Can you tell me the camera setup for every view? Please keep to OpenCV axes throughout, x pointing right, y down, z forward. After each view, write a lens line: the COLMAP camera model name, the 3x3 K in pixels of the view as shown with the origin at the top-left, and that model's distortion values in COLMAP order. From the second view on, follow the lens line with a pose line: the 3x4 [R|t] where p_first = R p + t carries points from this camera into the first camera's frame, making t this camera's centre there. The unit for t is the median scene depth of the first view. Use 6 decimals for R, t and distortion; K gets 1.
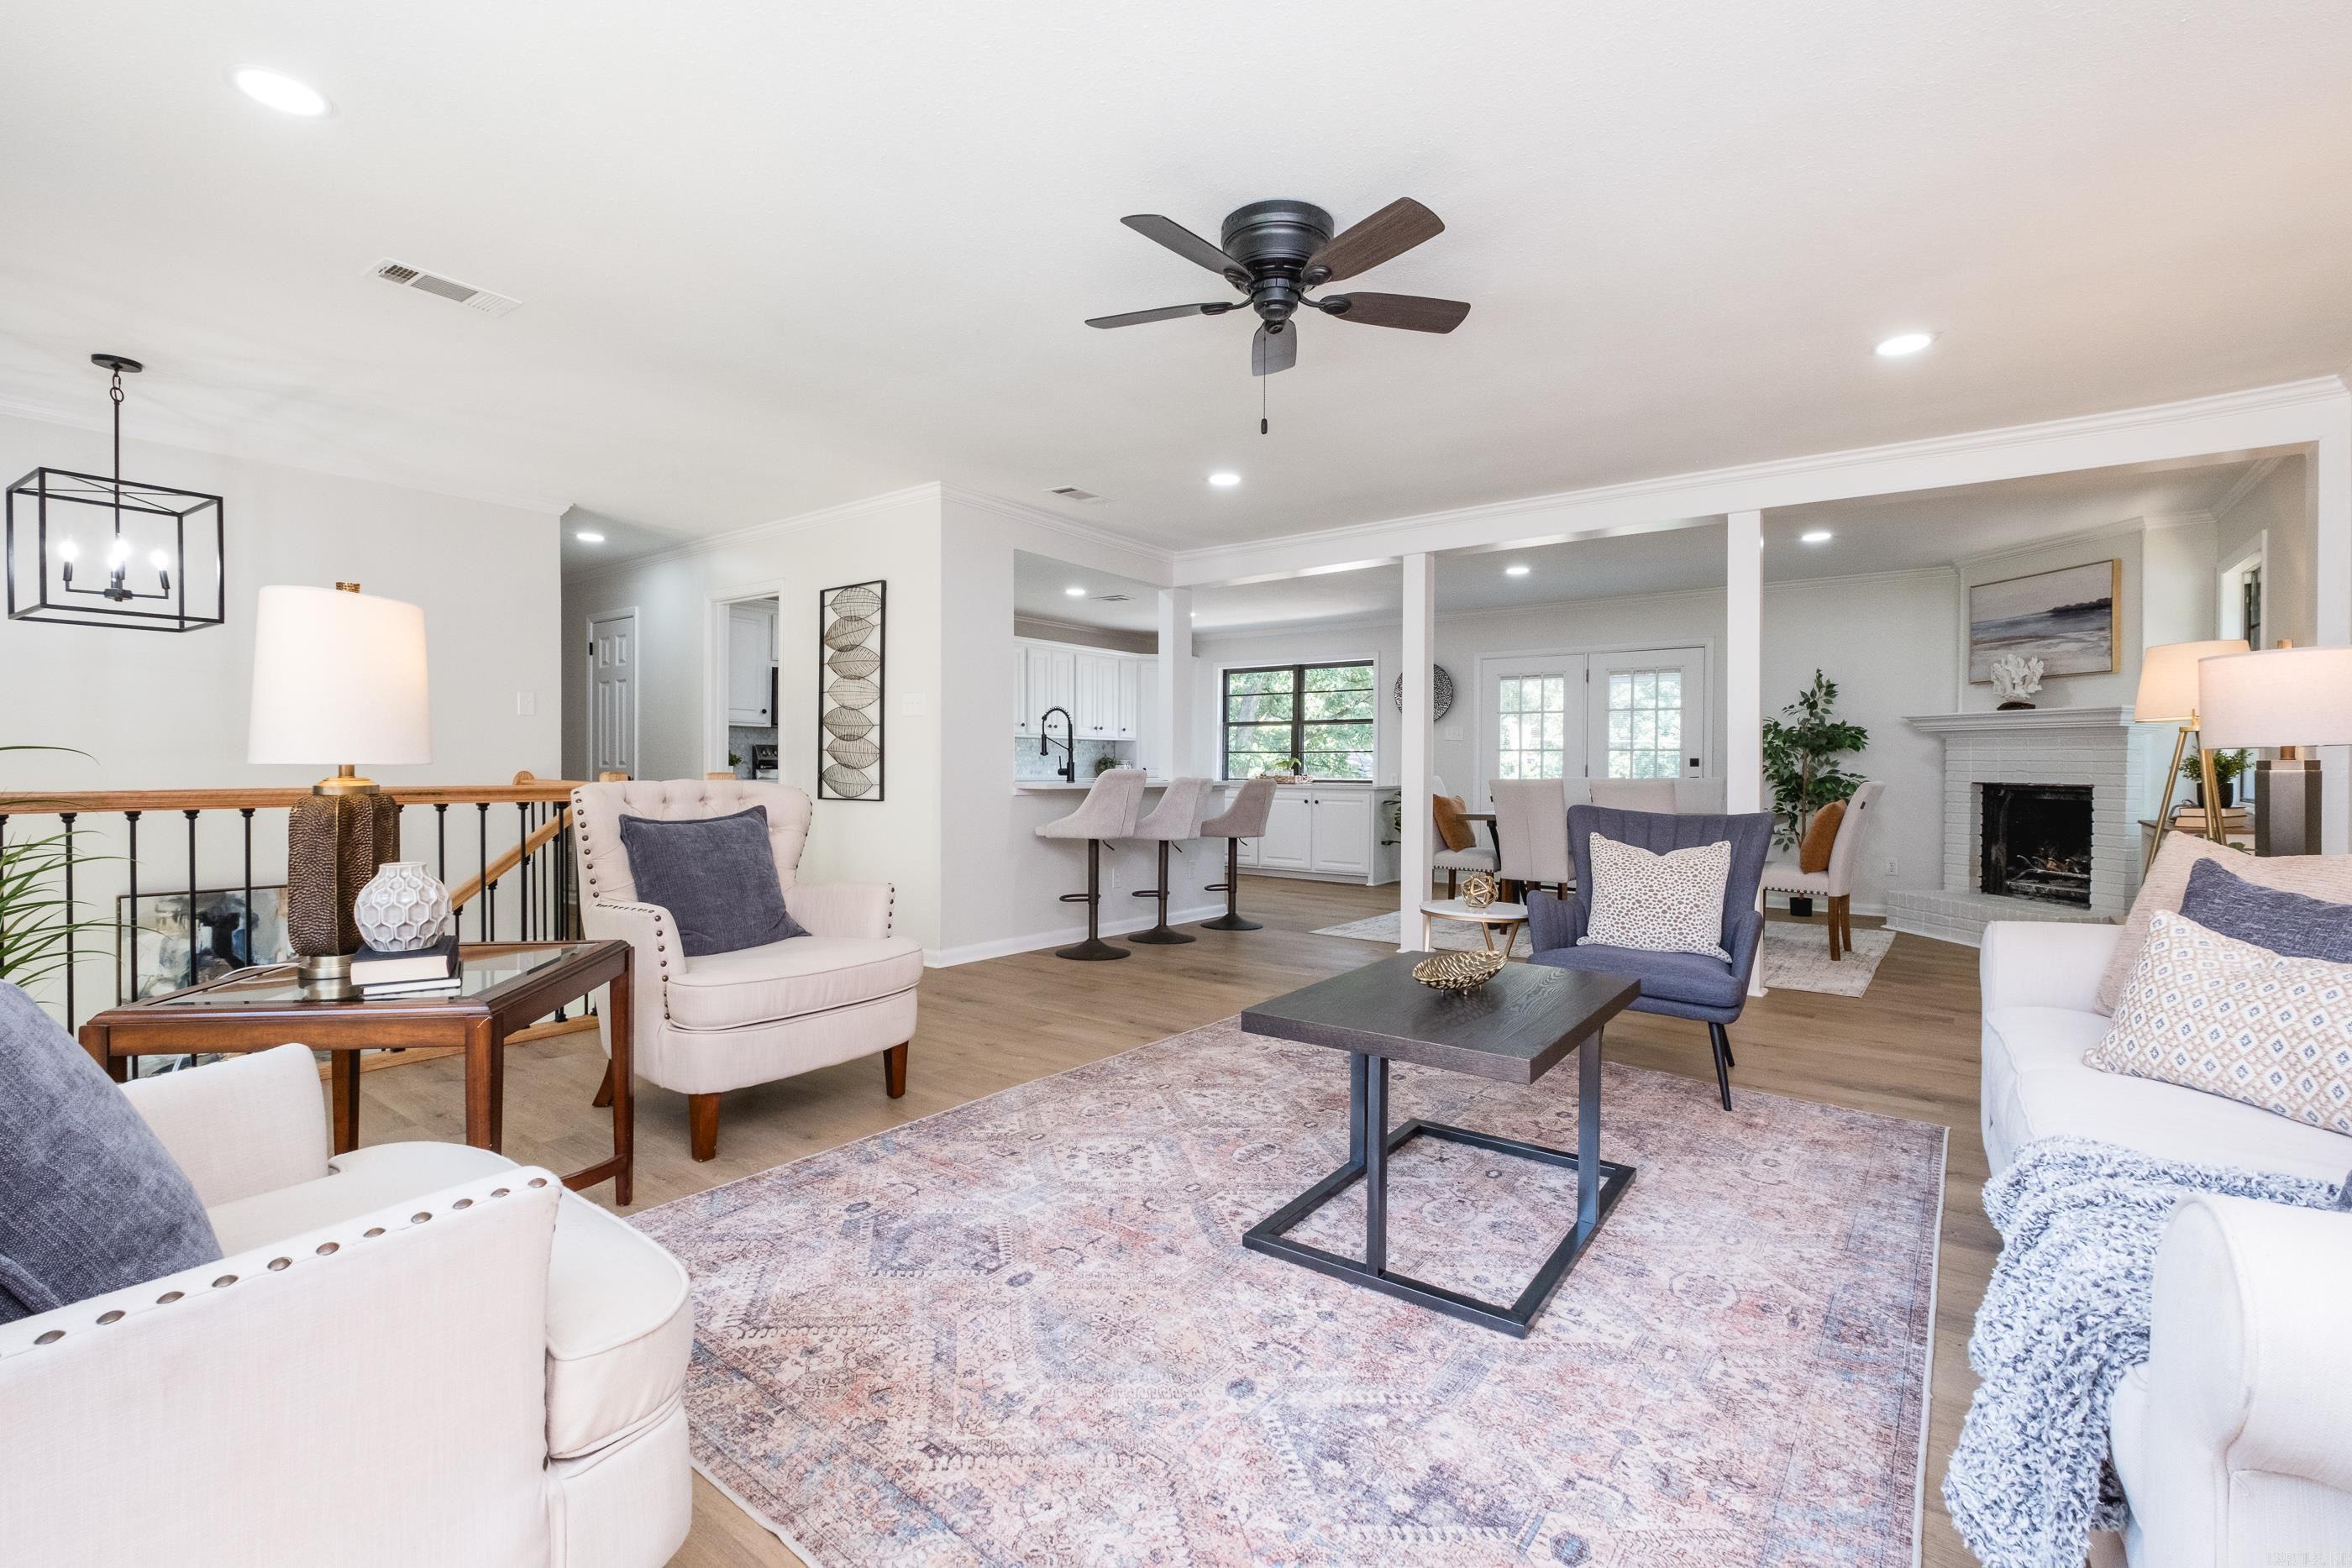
lens RADIAL K [[1030.1, 0, 1199.0], [0, 1030.1, 788.7], [0, 0, 1]] dist [0.008673, -0.004602]
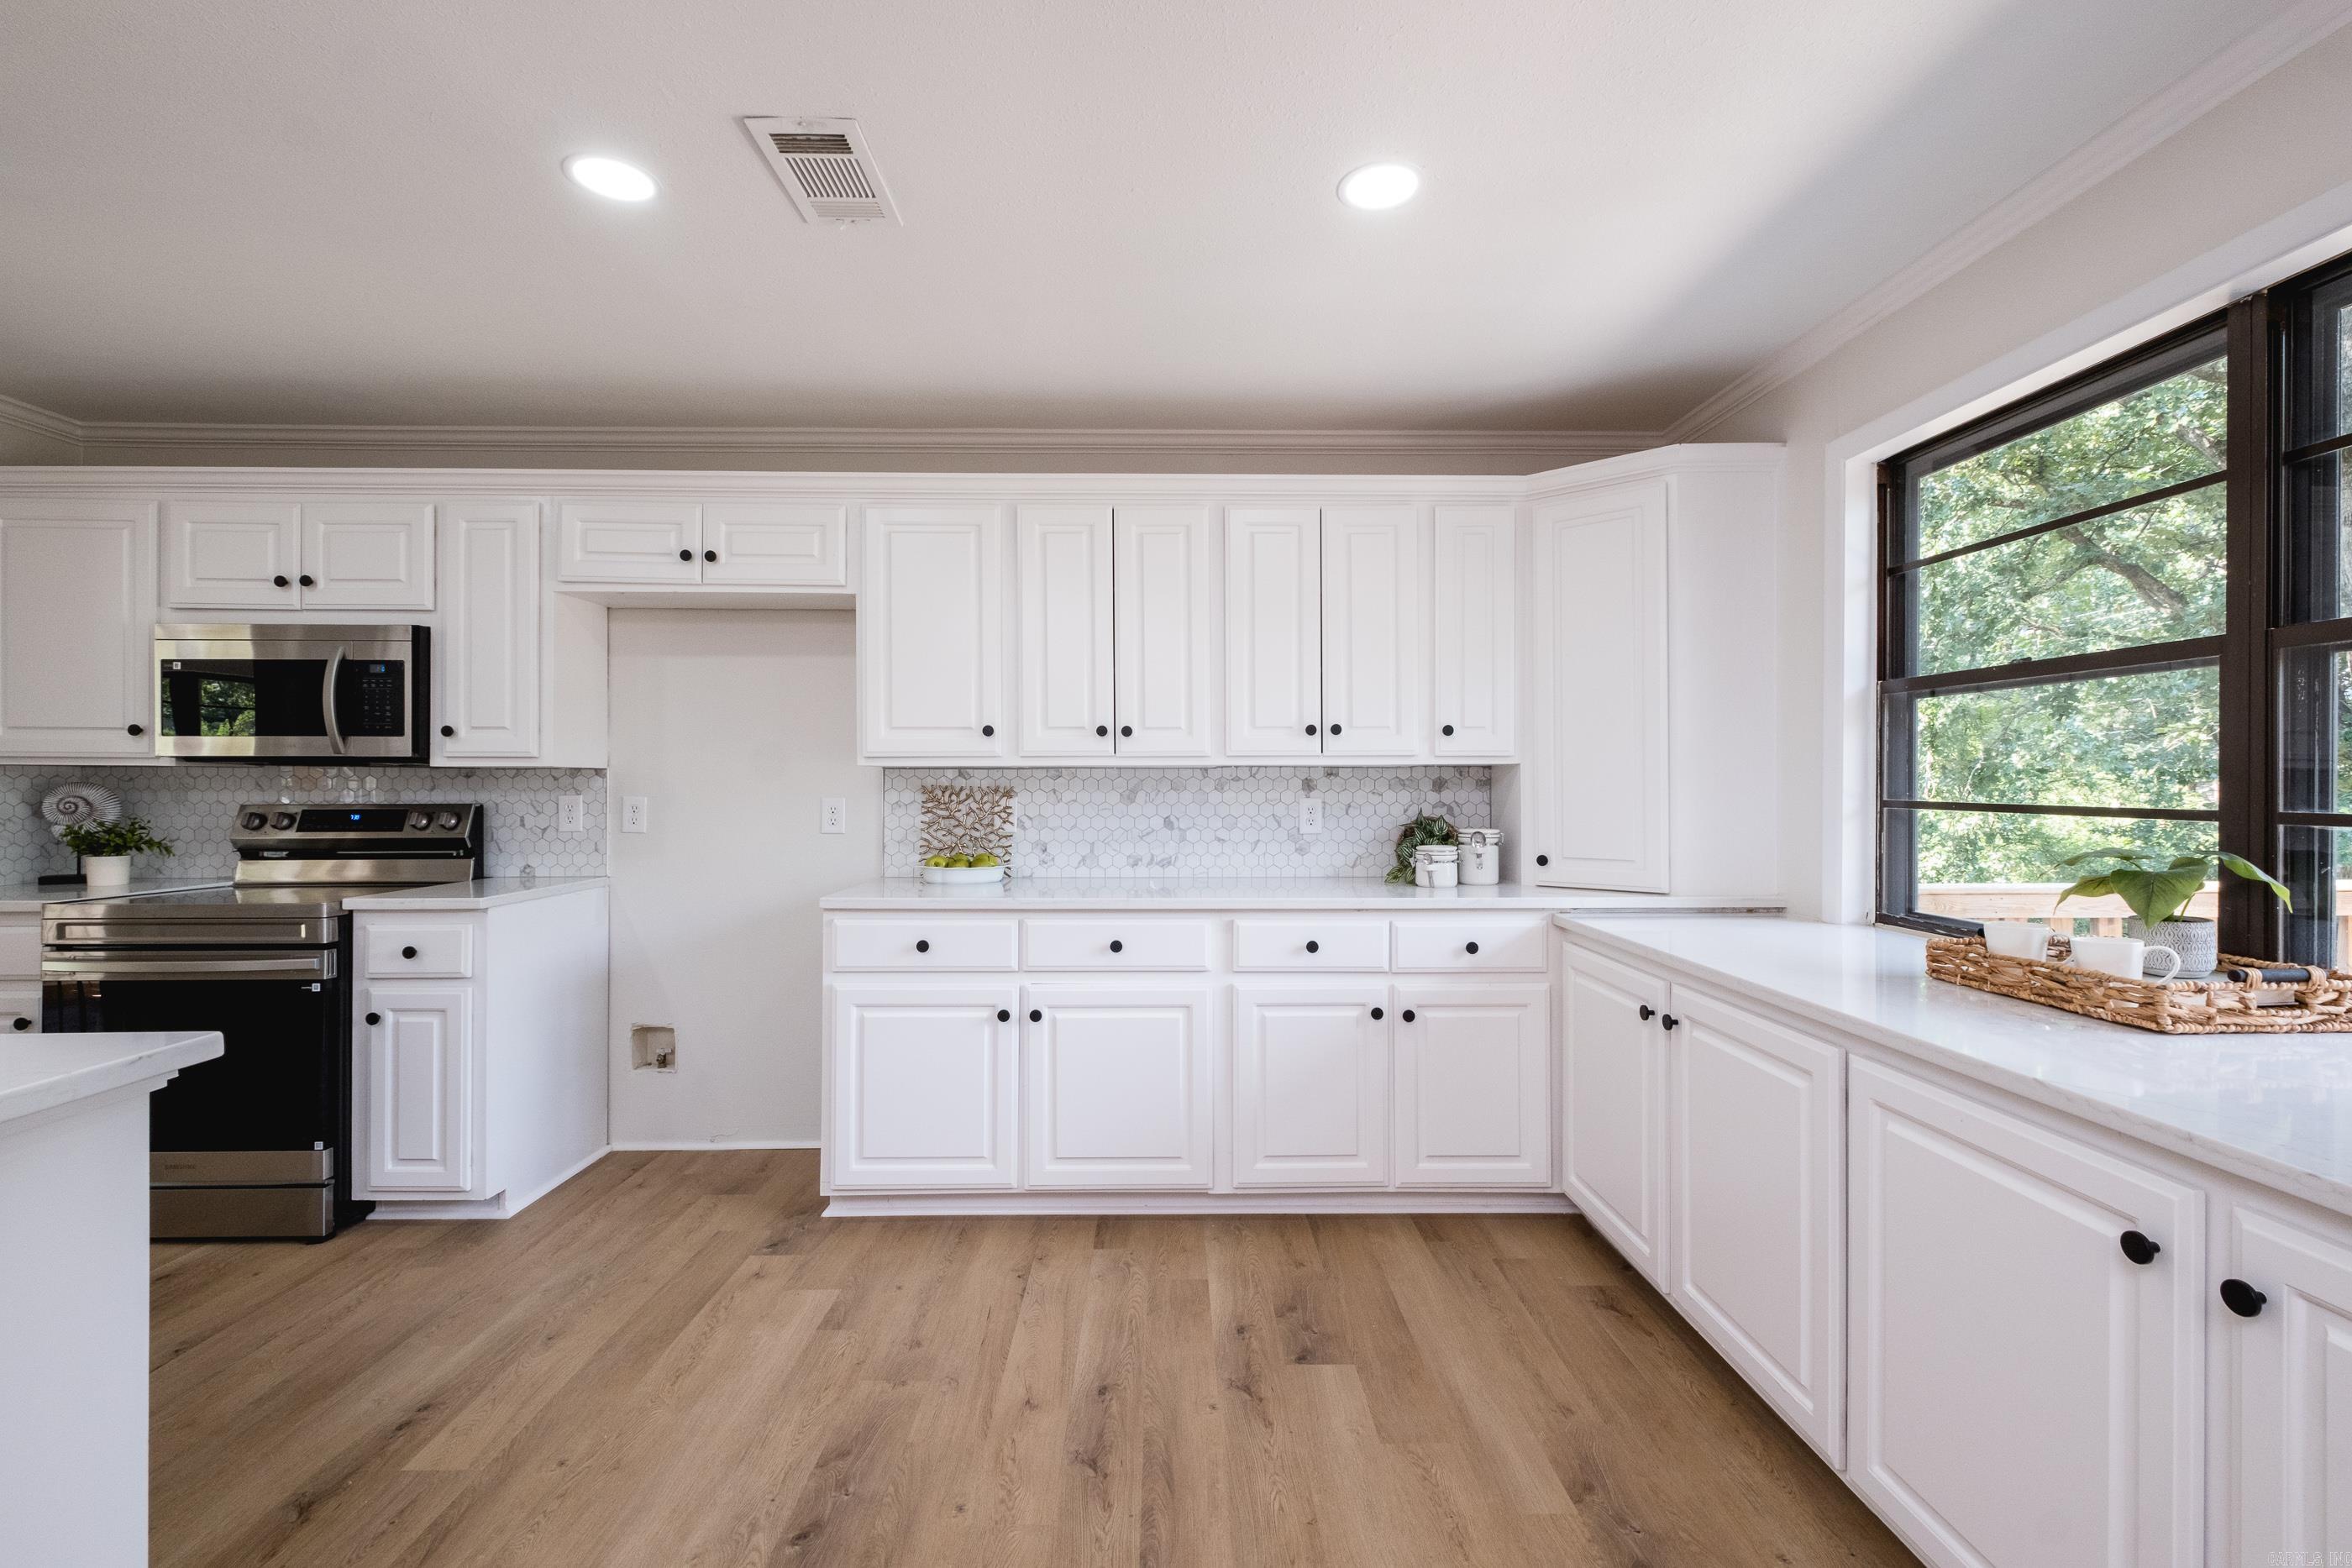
lens RADIAL K [[1030.1, 0, 1183.6], [0, 1030.1, 778.4], [0, 0, 1]] dist [0.008673, -0.004602]
pose [[0.599021, -0.008667, -0.800686, 0.404319], [-0.012163, 0.999728, -0.019922, -0.117448], [0.800641, 0.021672, 0.598752, 2.463369]]
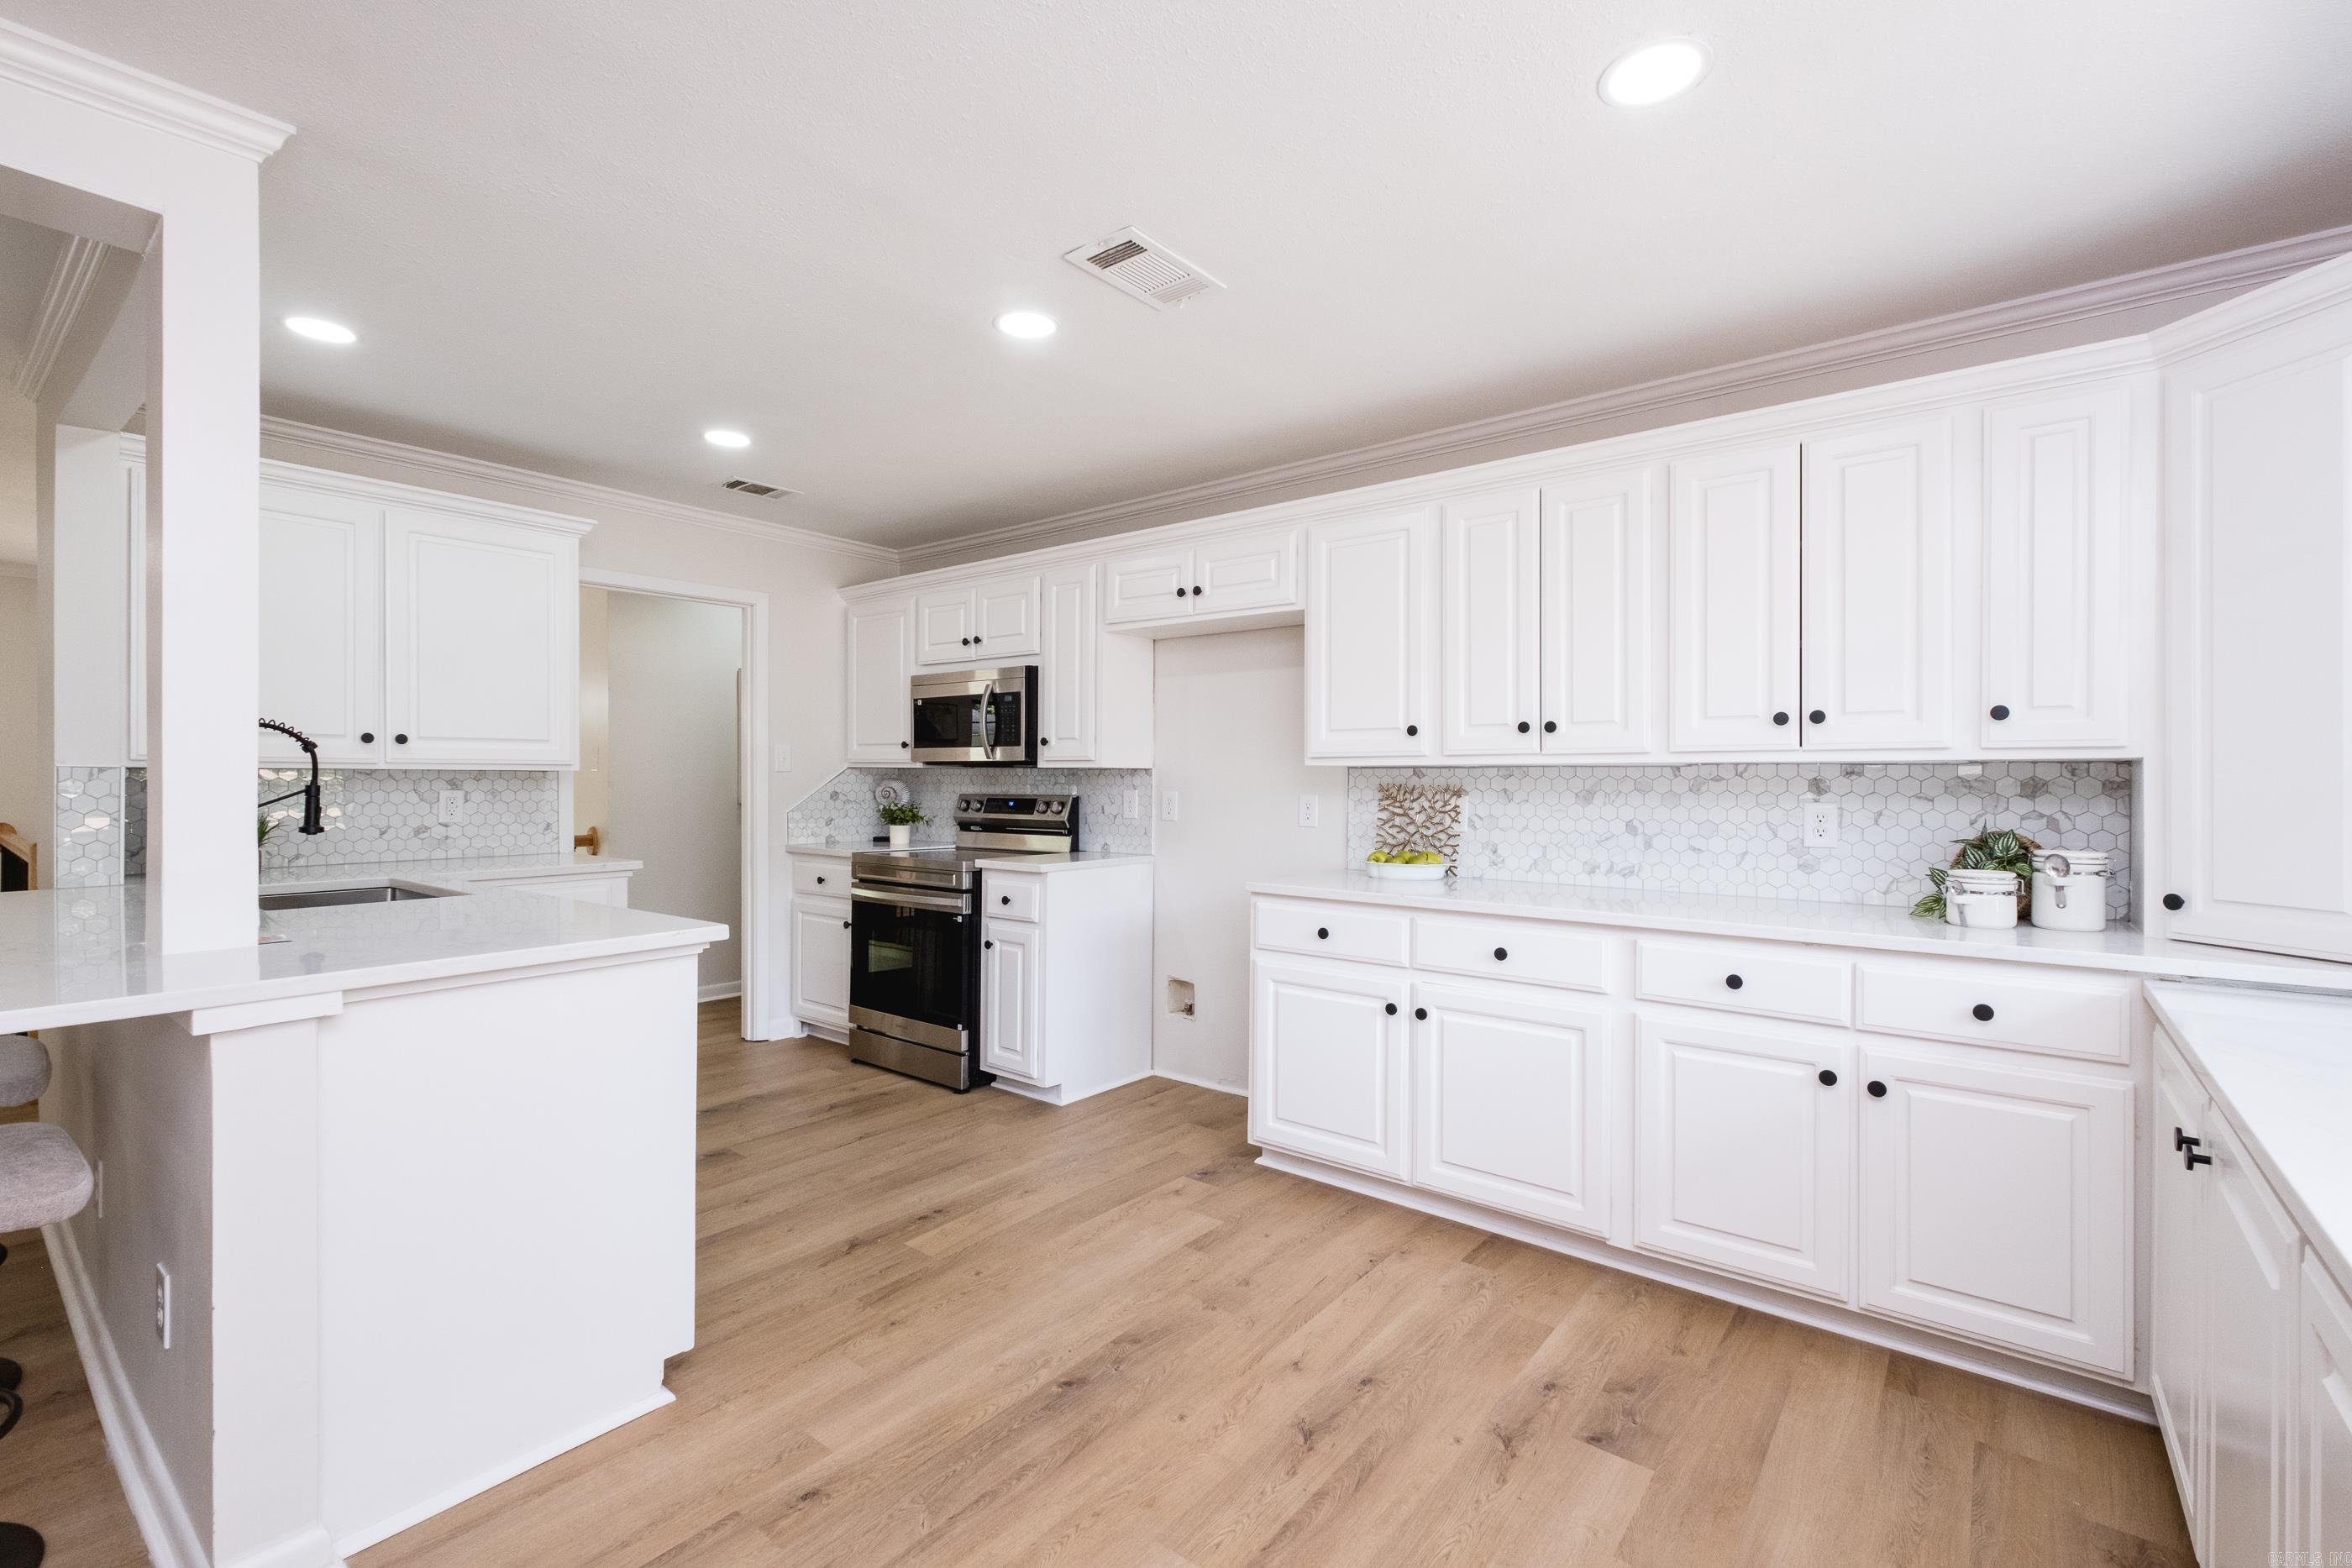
lens RADIAL K [[1030.1, 0, 1174.9], [0, 1030.1, 794.0], [0, 0, 1]] dist [0.008673, -0.004602]
pose [[-0.057192, 0.007680, -0.998334, 0.511823], [-0.024715, 0.999653, 0.009106, -0.121815], [0.998057, 0.025195, -0.056982, 2.728269]]
